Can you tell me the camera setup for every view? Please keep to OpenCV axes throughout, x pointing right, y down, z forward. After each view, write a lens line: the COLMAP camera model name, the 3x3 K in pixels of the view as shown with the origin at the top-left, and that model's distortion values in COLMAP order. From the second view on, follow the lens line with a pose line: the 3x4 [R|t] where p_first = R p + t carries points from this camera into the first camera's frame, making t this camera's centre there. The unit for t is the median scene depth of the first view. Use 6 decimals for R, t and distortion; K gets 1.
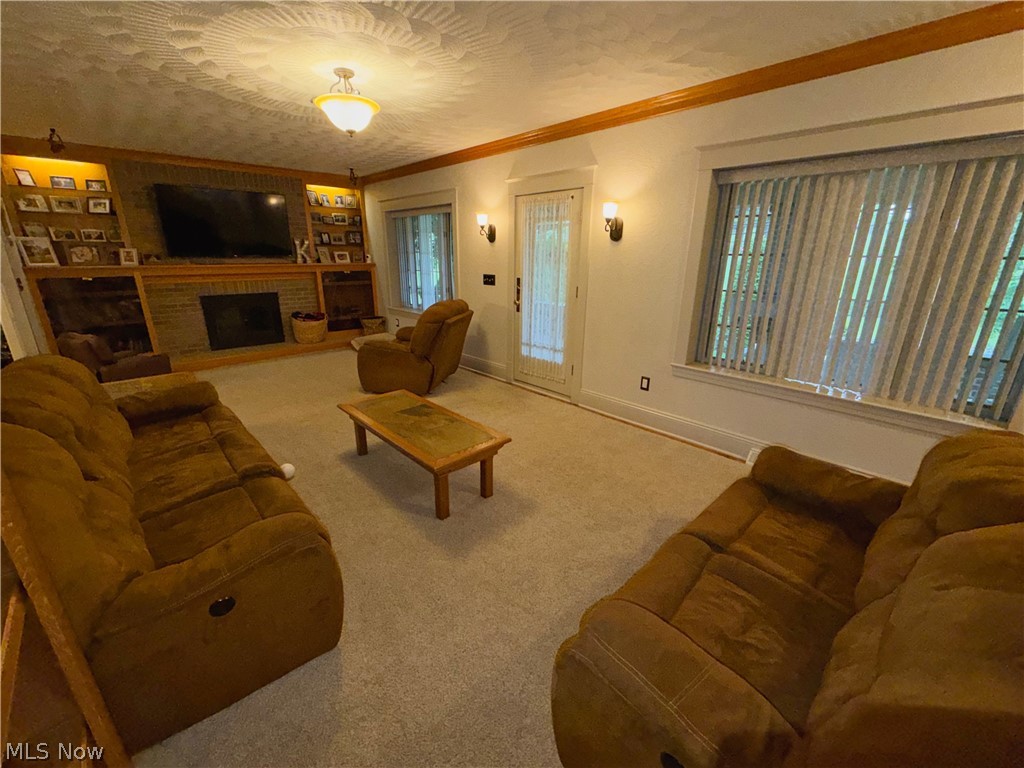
lens RADIAL K [[415.0, 0, 507.2], [0, 415.0, 384.1], [0, 0, 1]] dist [0.001660, -0.000177]
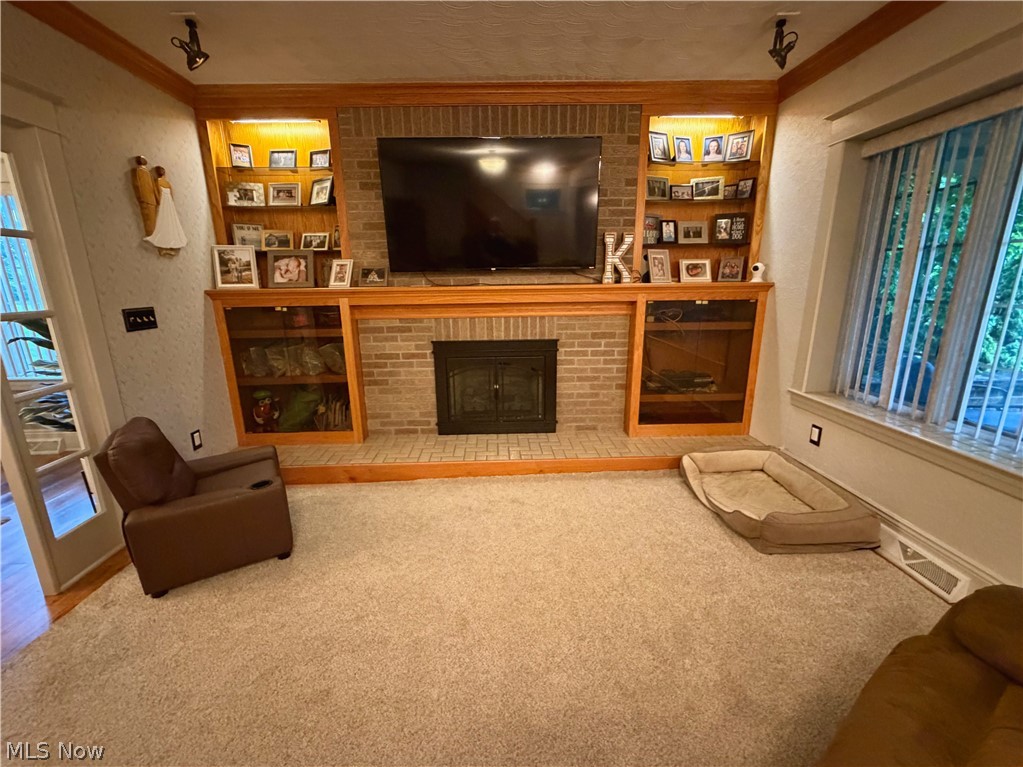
lens RADIAL K [[414.4, 0, 514.7], [0, 414.4, 383.7], [0, 0, 1]] dist [0.000958, 0.000136]
pose [[0.757748, 0.140698, -0.637199, -0.262060], [-0.180213, 0.983623, 0.002884, -0.160597], [0.627169, 0.112646, 0.770694, 0.582788]]
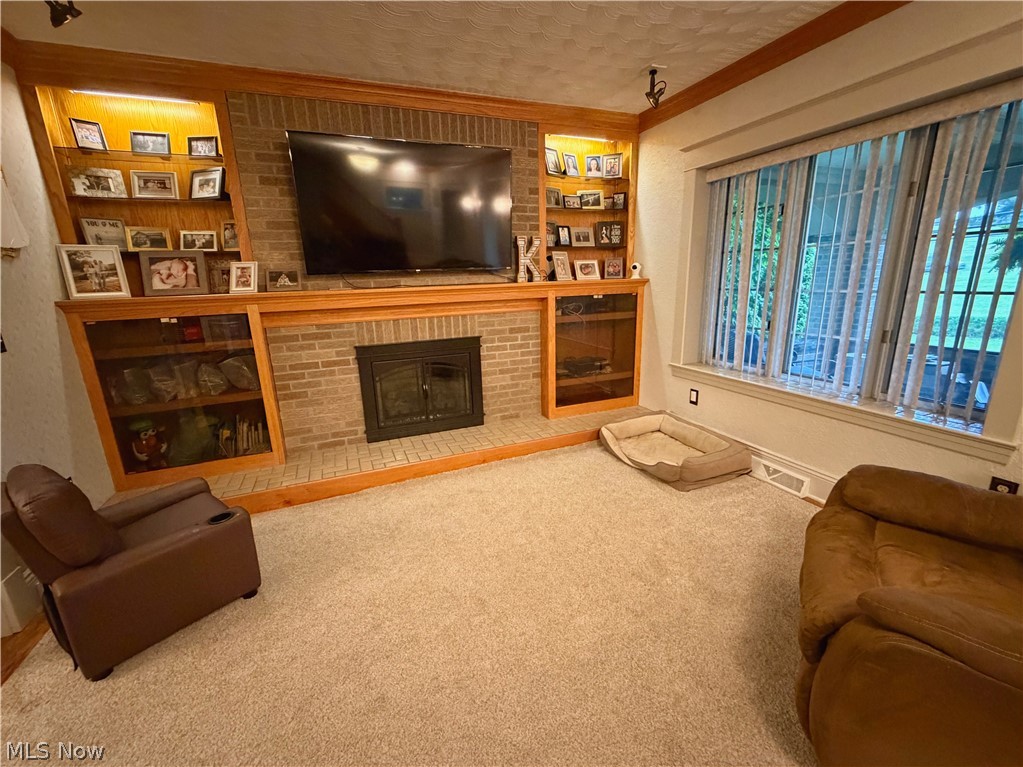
lens RADIAL K [[414.6, 0, 506.7], [0, 414.6, 383.6], [0, 0, 1]] dist [0.001660, -0.000177]
pose [[0.932984, 0.050556, -0.356349, -0.327274], [-0.070436, 0.996588, -0.043024, -0.139914], [0.352958, 0.065240, 0.933362, 0.515099]]
